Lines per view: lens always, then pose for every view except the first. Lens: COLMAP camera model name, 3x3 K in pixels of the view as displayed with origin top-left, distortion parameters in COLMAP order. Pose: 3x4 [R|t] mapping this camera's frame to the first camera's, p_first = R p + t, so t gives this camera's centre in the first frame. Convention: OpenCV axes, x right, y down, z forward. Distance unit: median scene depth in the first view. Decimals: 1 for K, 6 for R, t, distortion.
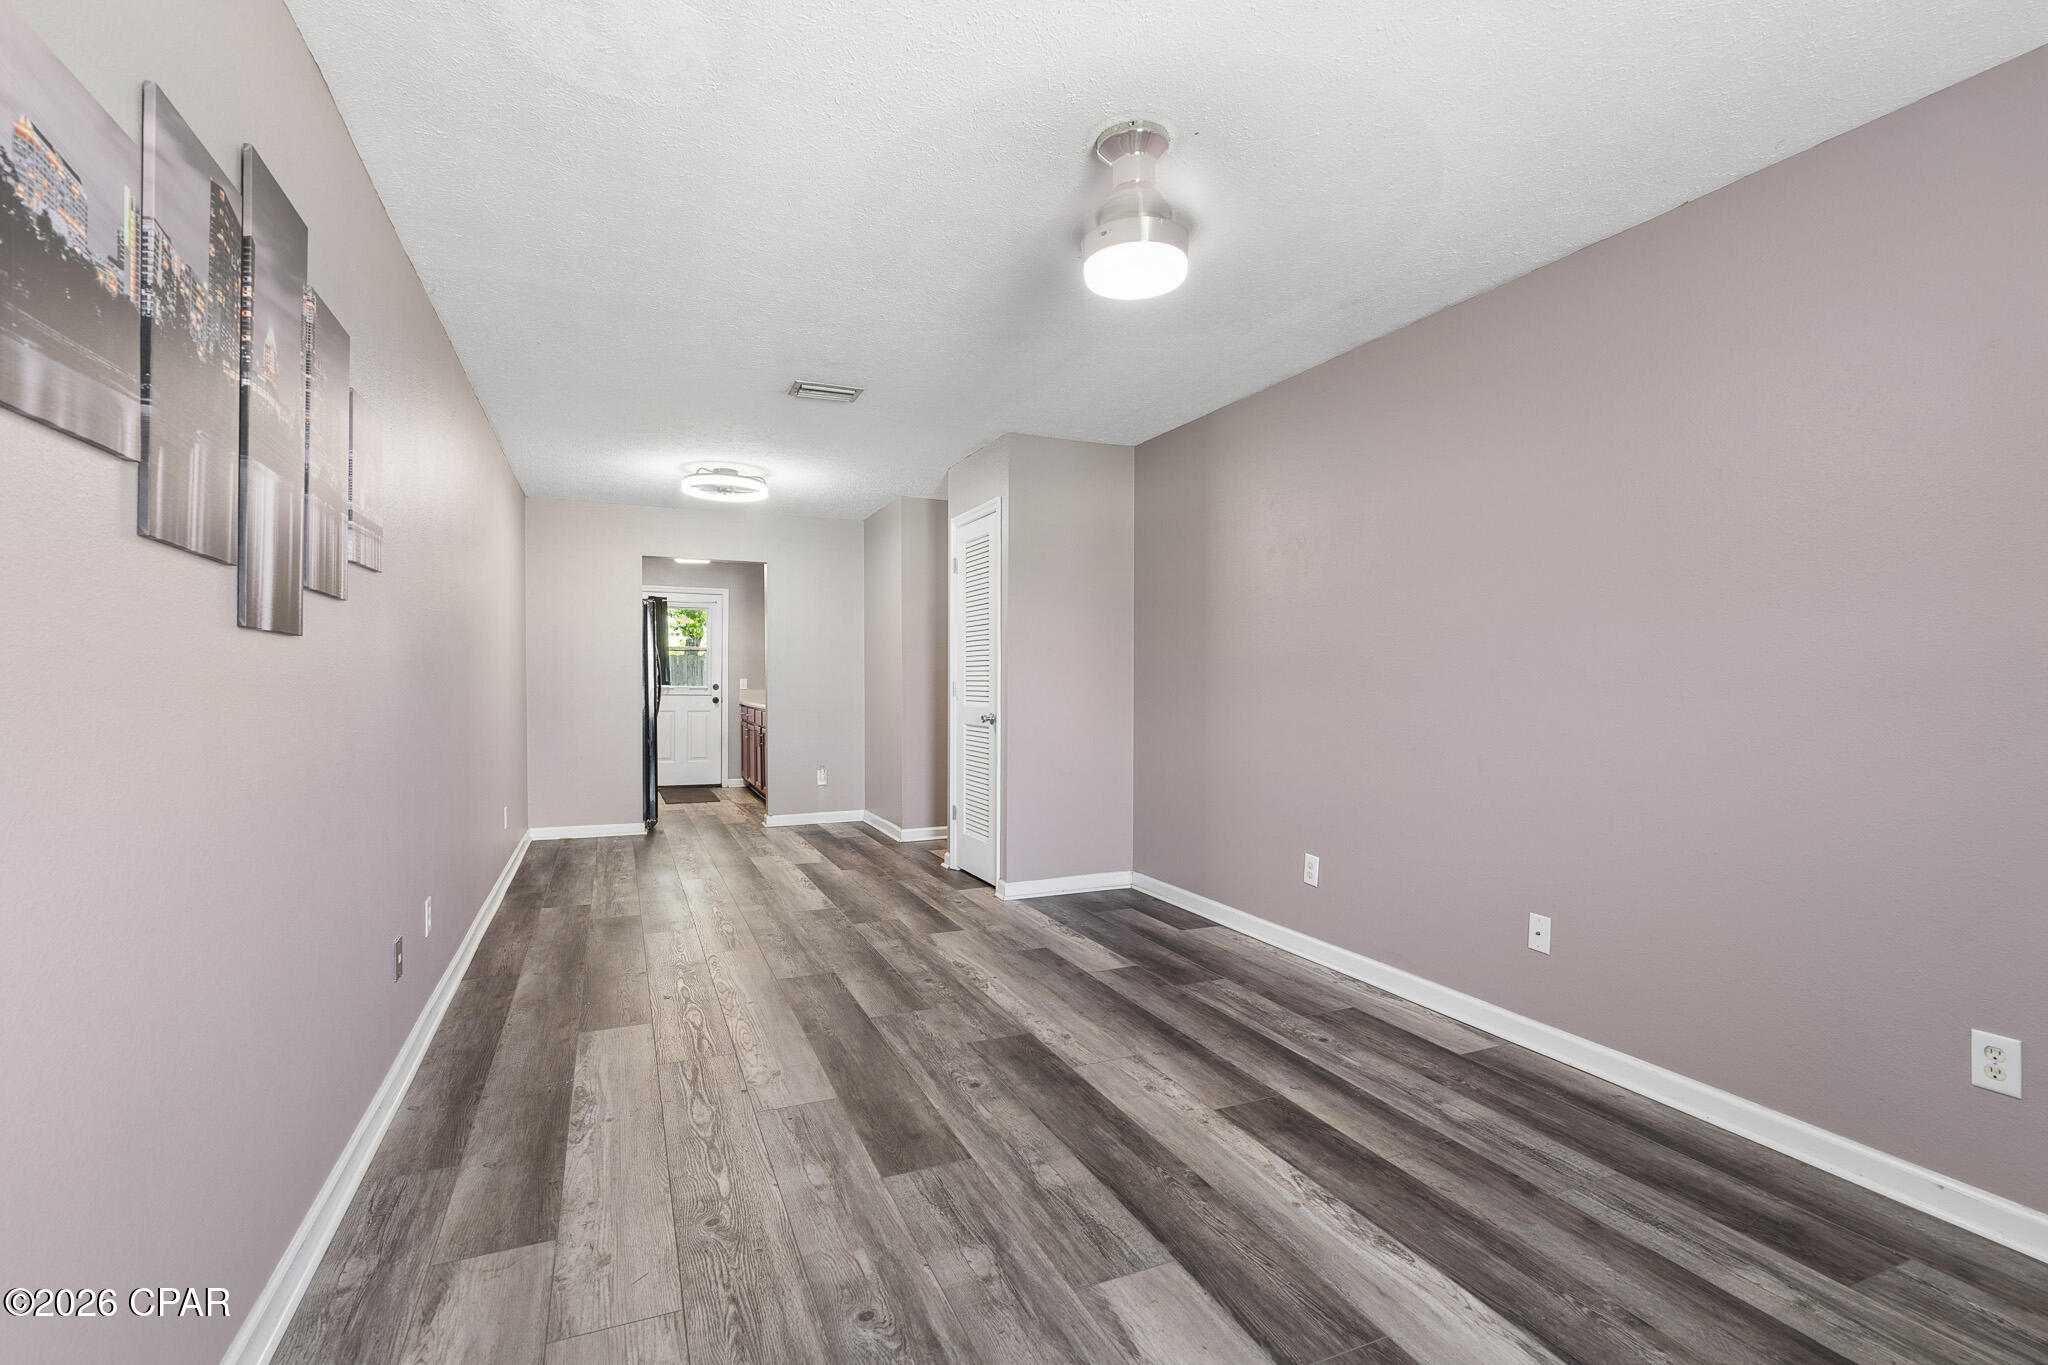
lens RADIAL K [[941.3, 0, 1029.3], [0, 941.3, 685.9], [0, 0, 1]] dist [-0.005956, 0.003650]
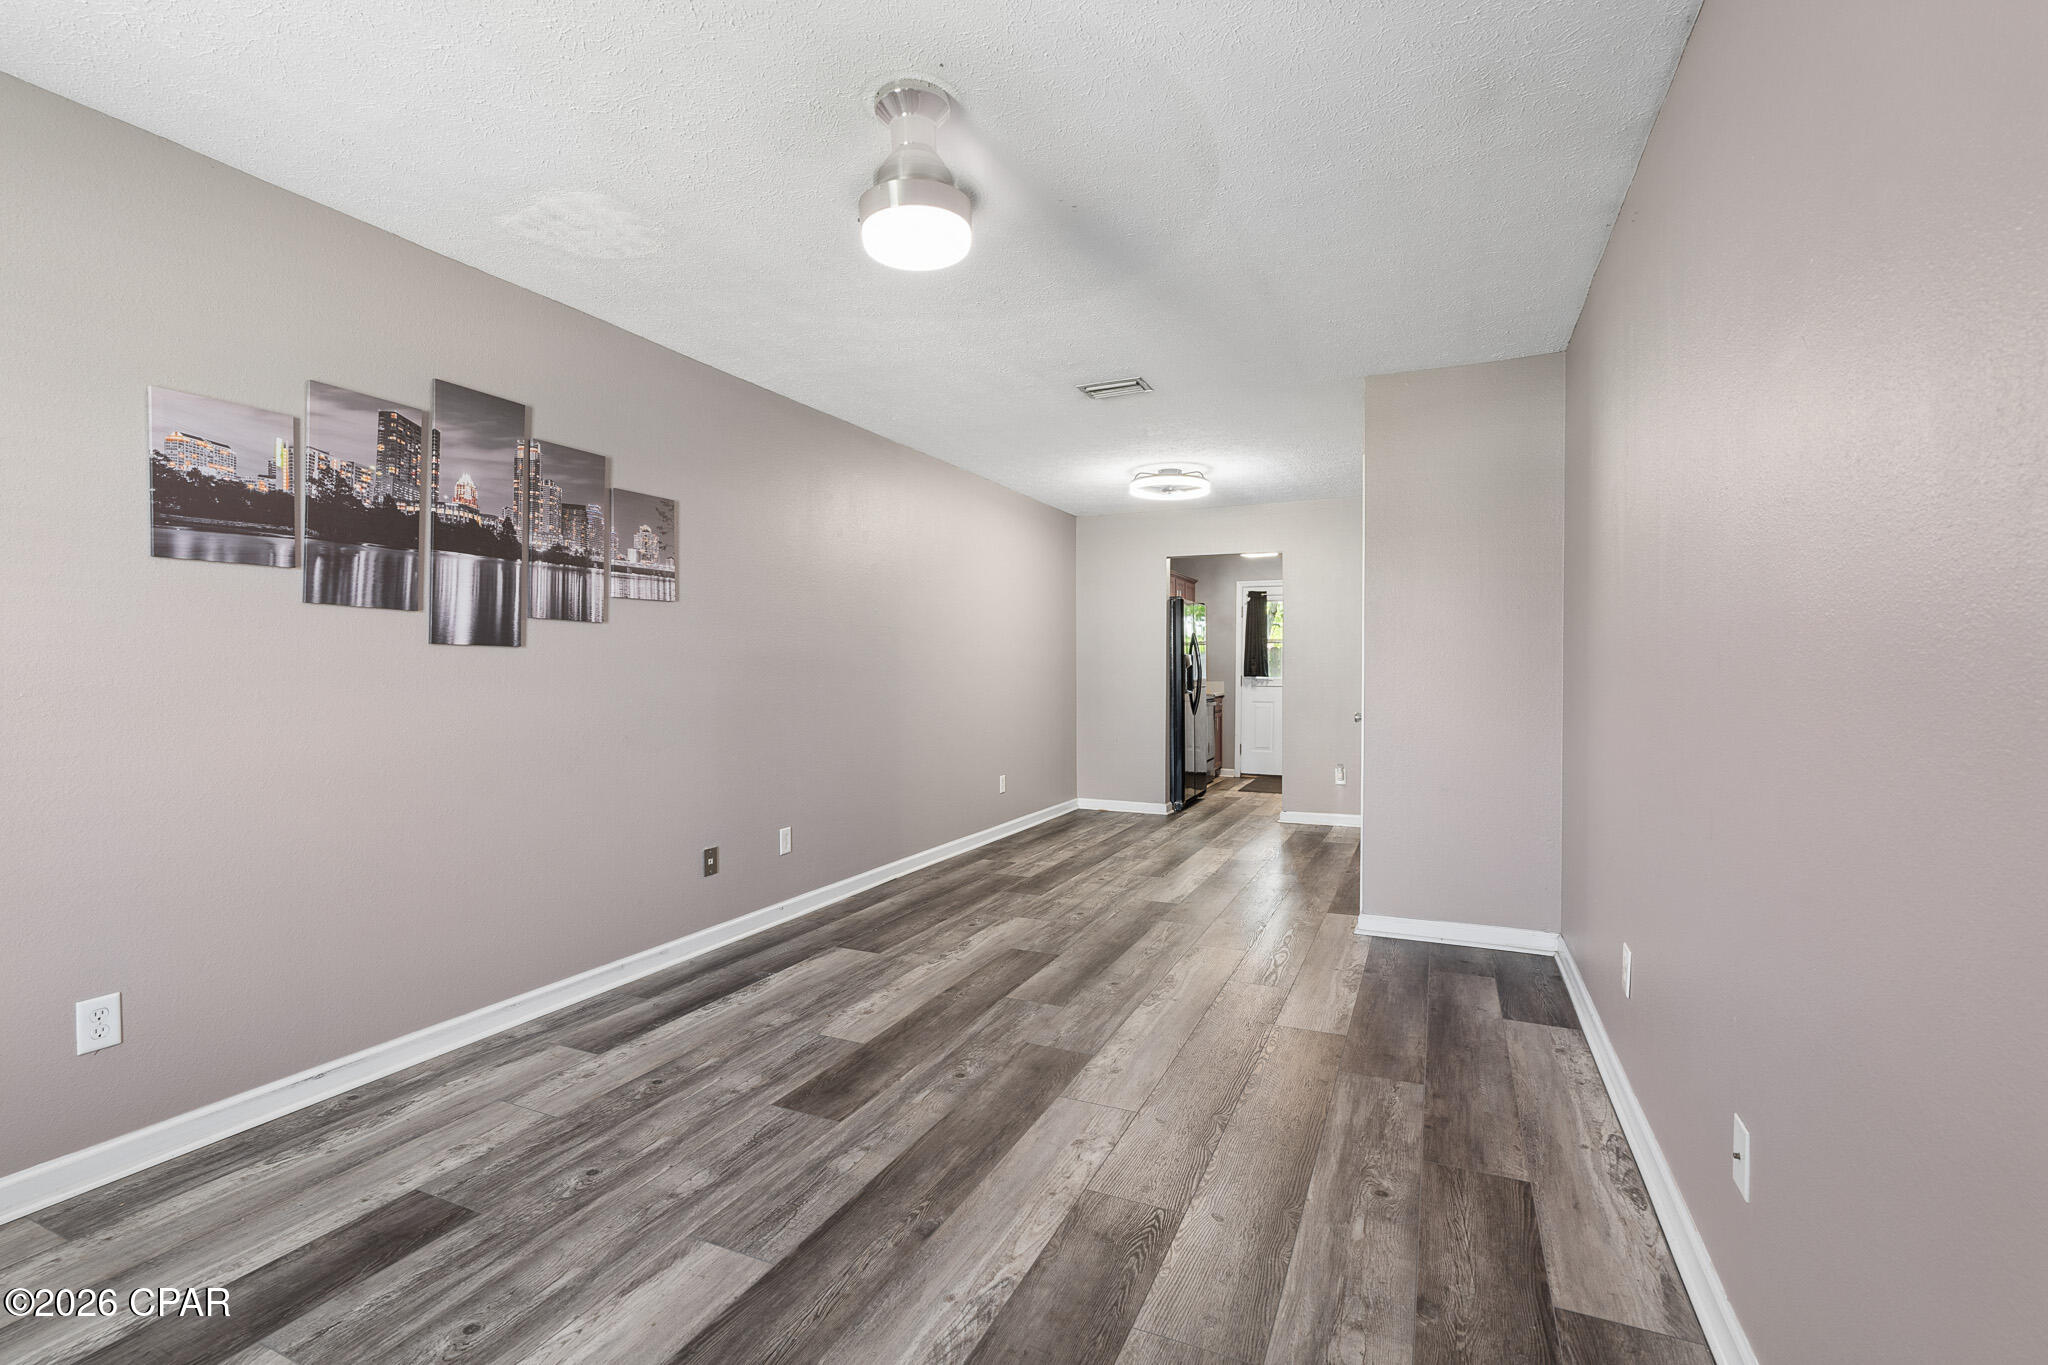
lens RADIAL K [[941.3, 0, 984.7], [0, 941.3, 670.5], [0, 0, 1]] dist [-0.005956, 0.003650]
pose [[0.647152, -0.001691, -0.762359, 0.754088], [-0.004157, 0.999975, -0.005747, -0.002069], [0.762350, 0.006888, 0.647129, 0.382159]]
